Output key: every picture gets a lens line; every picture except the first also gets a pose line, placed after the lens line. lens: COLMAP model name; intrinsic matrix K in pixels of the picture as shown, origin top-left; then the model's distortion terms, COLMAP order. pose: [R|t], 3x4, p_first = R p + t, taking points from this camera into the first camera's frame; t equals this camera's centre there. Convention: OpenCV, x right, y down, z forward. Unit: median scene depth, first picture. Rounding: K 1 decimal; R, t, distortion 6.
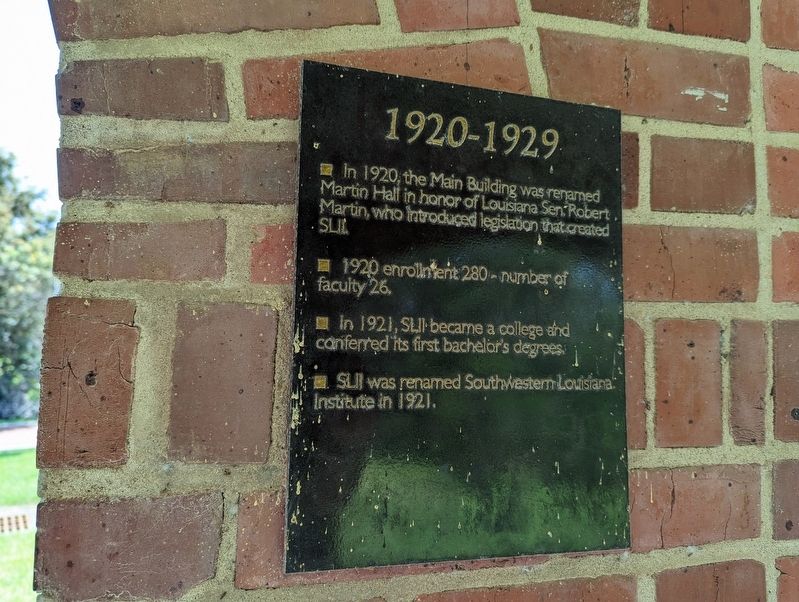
lens RADIAL K [[571.1, 0, 400.8], [0, 571.1, 299.6], [0, 0, 1]] dist [0.031659, -0.042000]
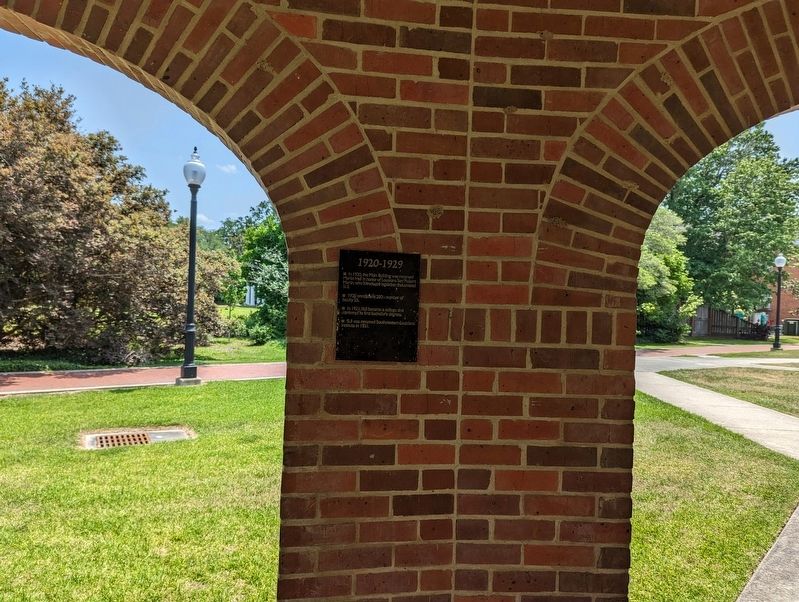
lens RADIAL K [[571.1, 0, 399.0], [0, 571.1, 294.5], [0, 0, 1]] dist [0.031659, -0.042000]
pose [[0.994654, 0.015636, -0.102071, 0.648122], [-0.009952, 0.998384, 0.055956, -0.277068], [0.102781, -0.054641, 0.993202, -2.936713]]
